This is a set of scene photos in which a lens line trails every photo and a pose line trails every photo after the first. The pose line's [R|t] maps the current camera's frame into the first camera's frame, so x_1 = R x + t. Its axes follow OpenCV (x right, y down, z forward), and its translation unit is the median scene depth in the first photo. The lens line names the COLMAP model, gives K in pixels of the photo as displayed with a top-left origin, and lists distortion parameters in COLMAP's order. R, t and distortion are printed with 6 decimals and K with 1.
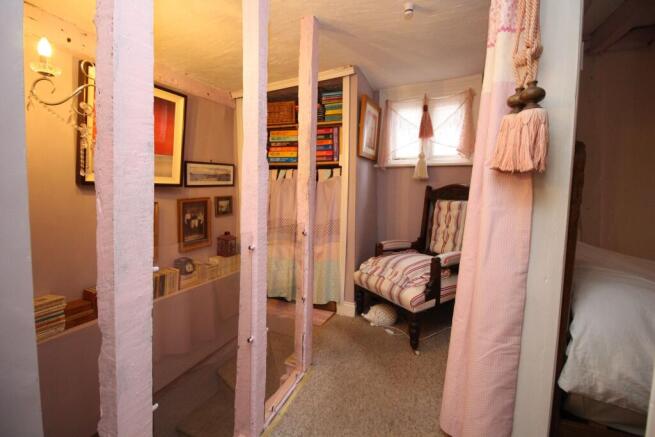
lens RADIAL K [[300.8, 0, 327.8], [0, 300.8, 218.8], [0, 0, 1]] dist [-0.031549, -0.002225]
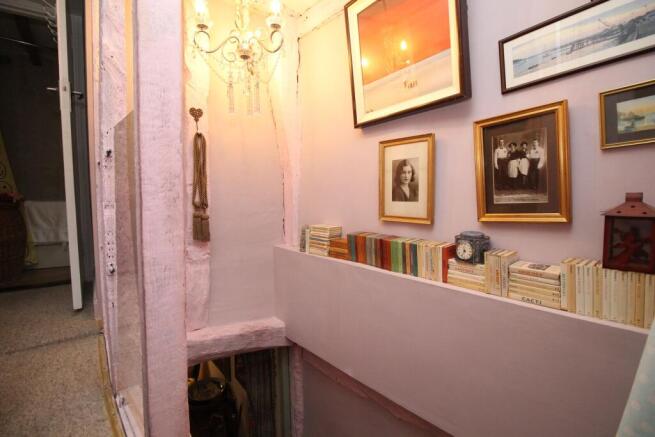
lens RADIAL K [[300.8, 0, 328.1], [0, 300.8, 217.1], [0, 0, 1]] dist [-0.031549, -0.002225]
pose [[-0.469100, 0.056517, -0.881335, 0.100768], [-0.064354, 0.993110, 0.097938, 0.065541], [0.880797, 0.102660, -0.462231, 0.963505]]
